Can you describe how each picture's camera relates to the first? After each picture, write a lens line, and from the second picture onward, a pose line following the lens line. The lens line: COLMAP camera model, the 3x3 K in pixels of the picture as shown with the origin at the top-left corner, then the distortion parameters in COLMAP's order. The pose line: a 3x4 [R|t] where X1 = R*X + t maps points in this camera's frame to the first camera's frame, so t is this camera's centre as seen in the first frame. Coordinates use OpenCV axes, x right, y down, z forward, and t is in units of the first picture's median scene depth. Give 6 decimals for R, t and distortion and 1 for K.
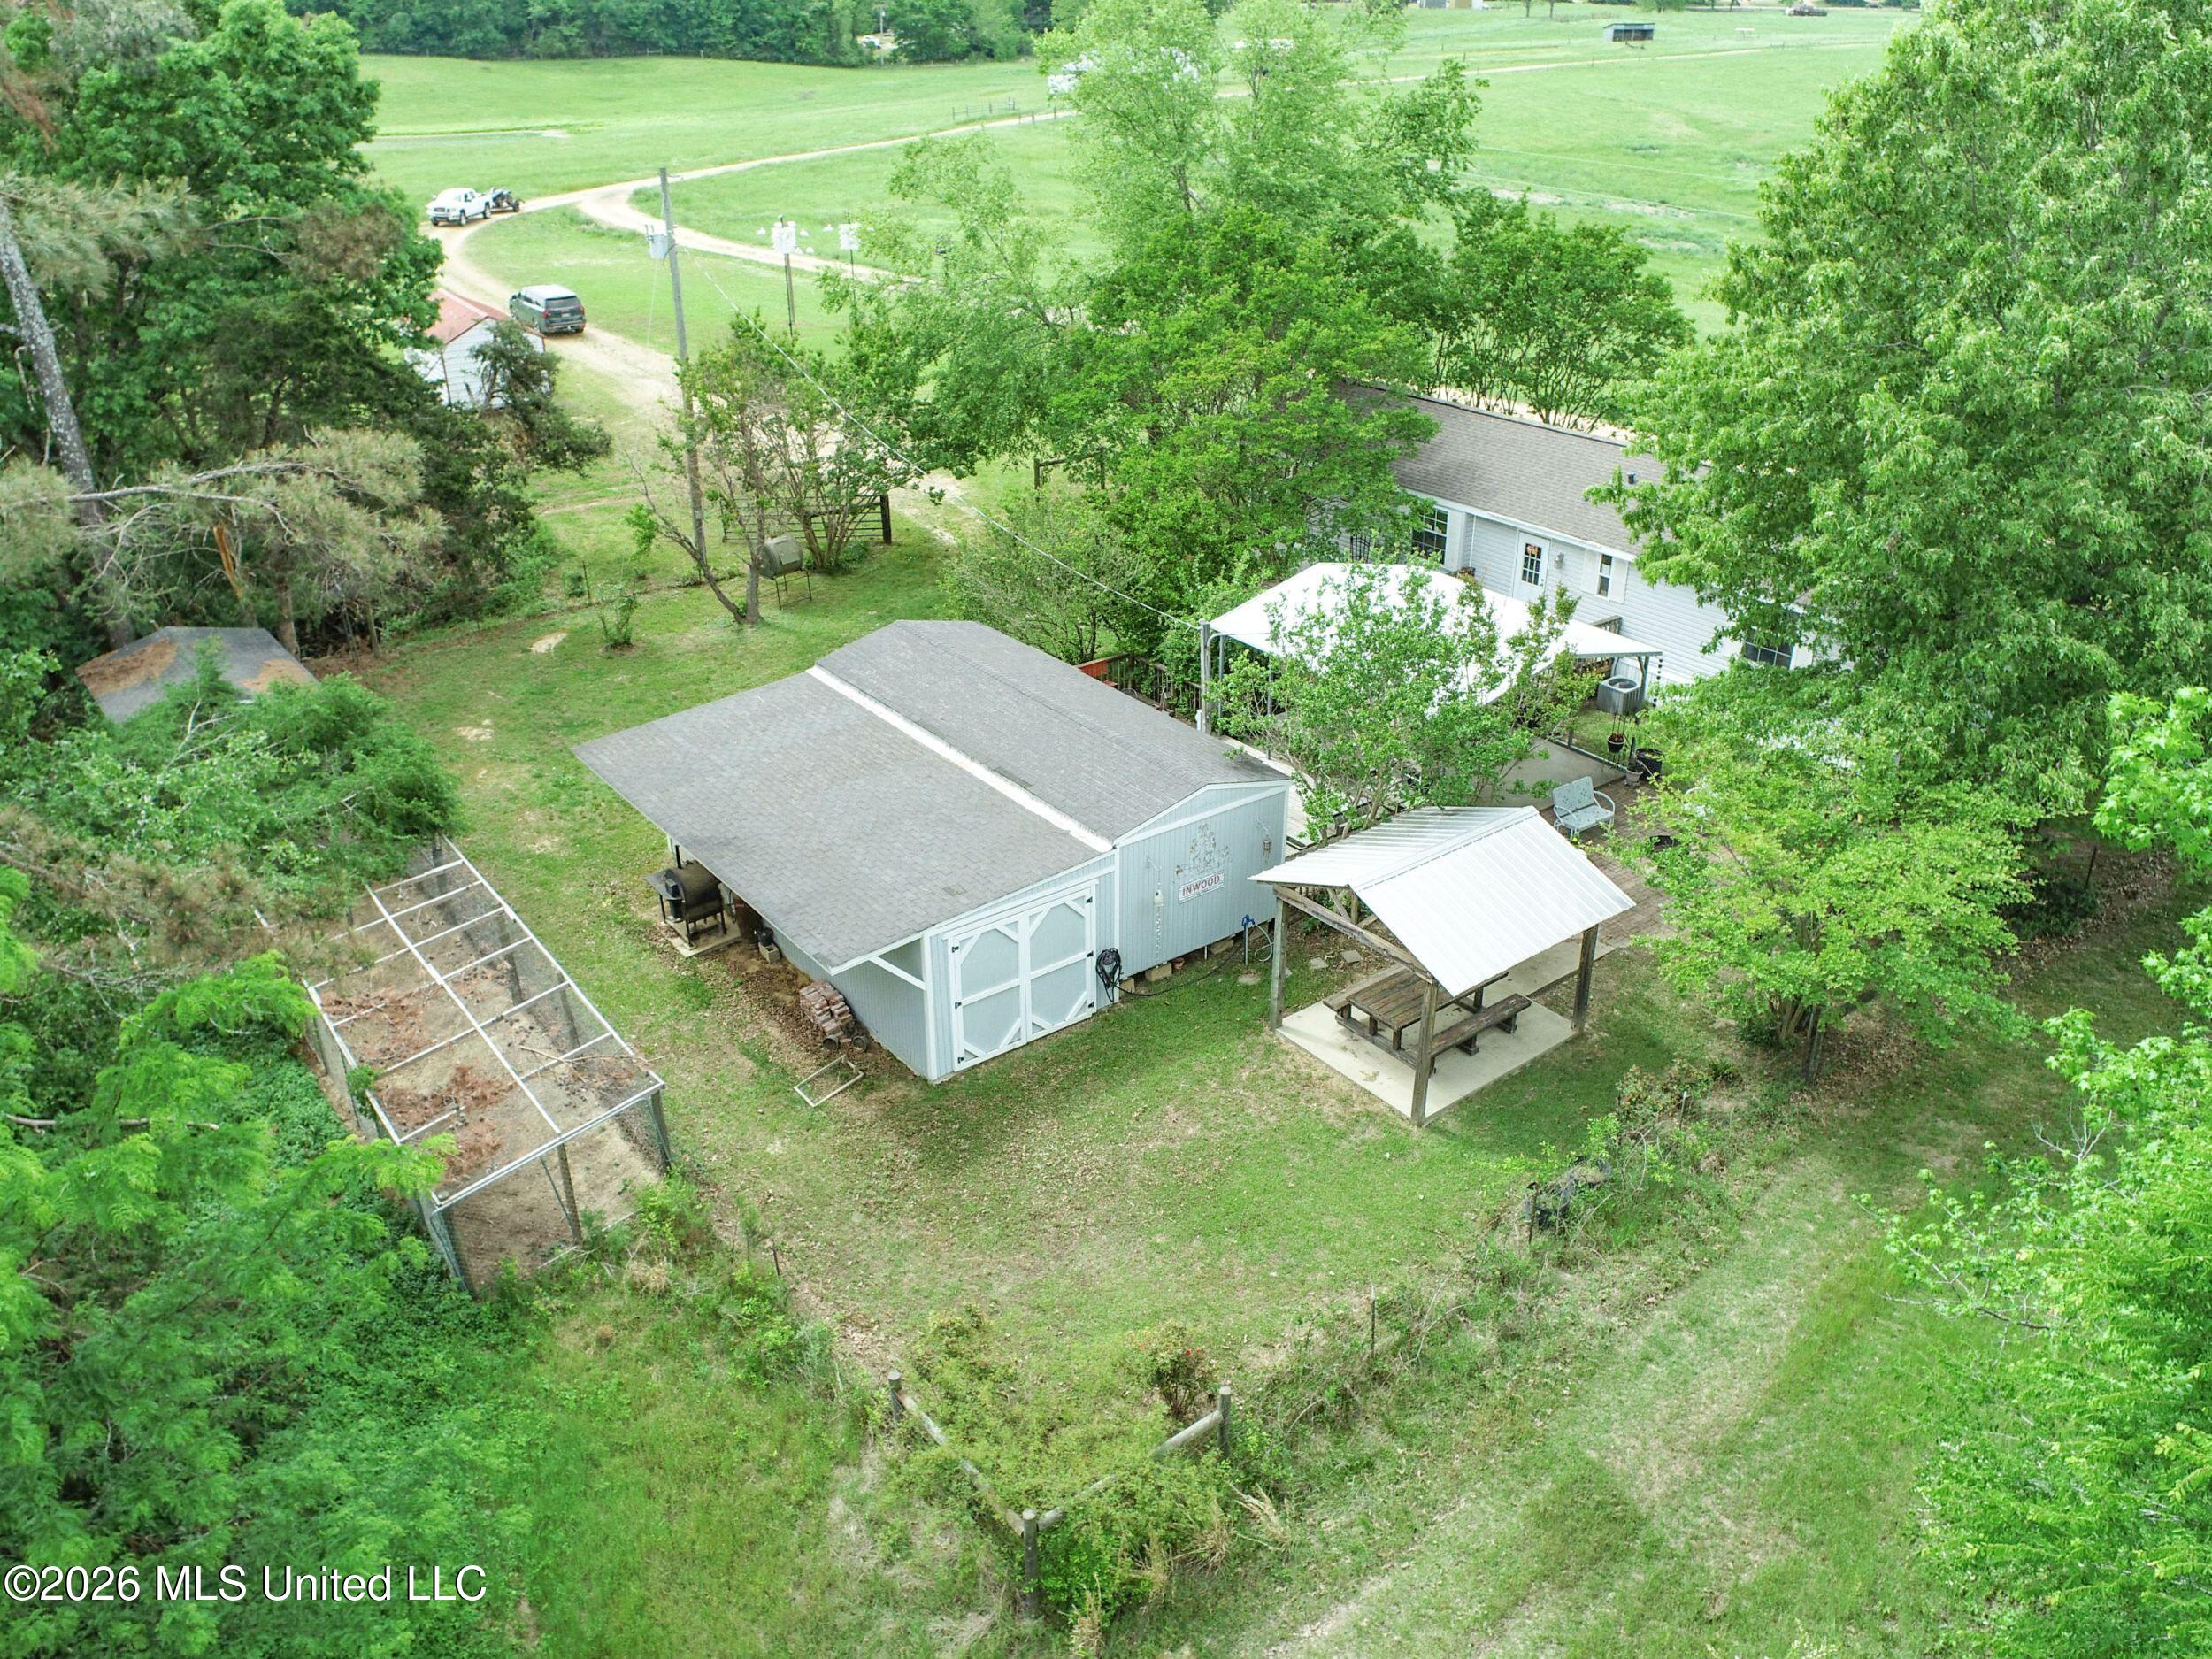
lens RADIAL K [[1666.2, 0, 1111.4], [0, 1666.2, 829.8], [0, 0, 1]] dist [-0.013553, 0.004240]
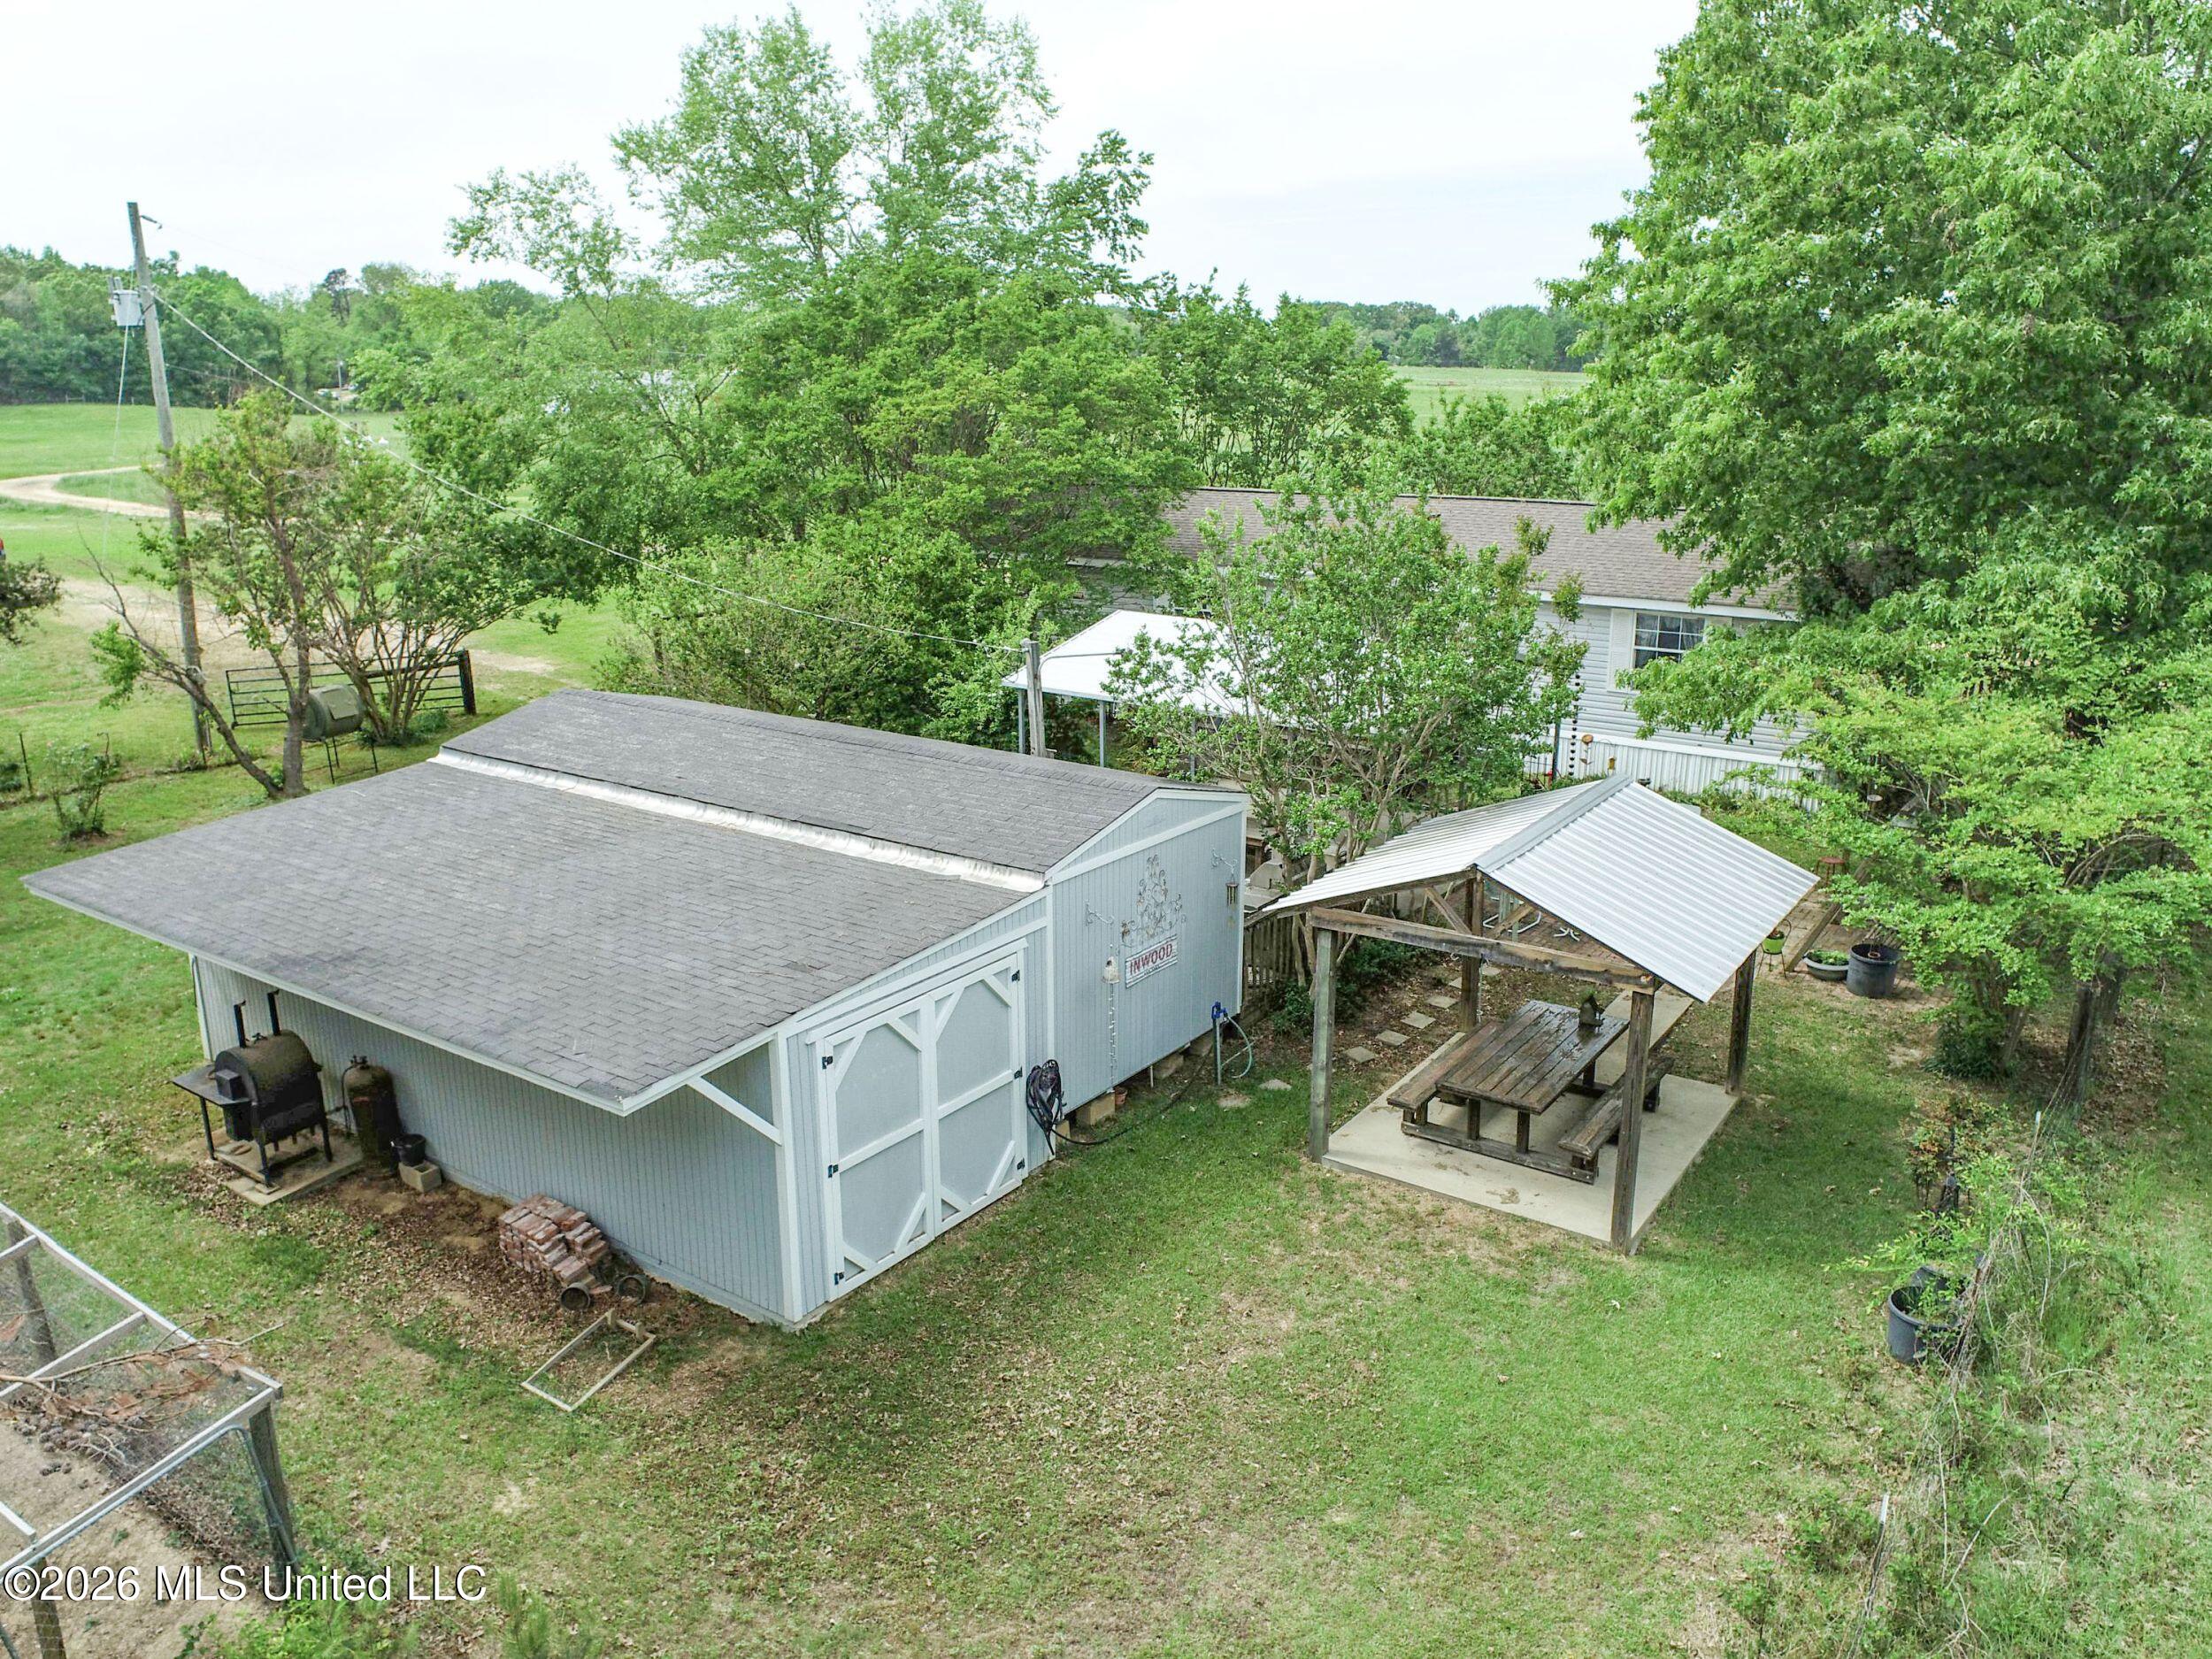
lens RADIAL K [[1666.2, 0, 1097.1], [0, 1666.2, 830.0], [0, 0, 1]] dist [-0.013553, 0.004240]
pose [[0.955671, -0.083548, 0.282334, -0.146904], [0.138463, 0.973776, -0.180524, 0.101514], [-0.259847, 0.211614, 0.942178, 0.409767]]
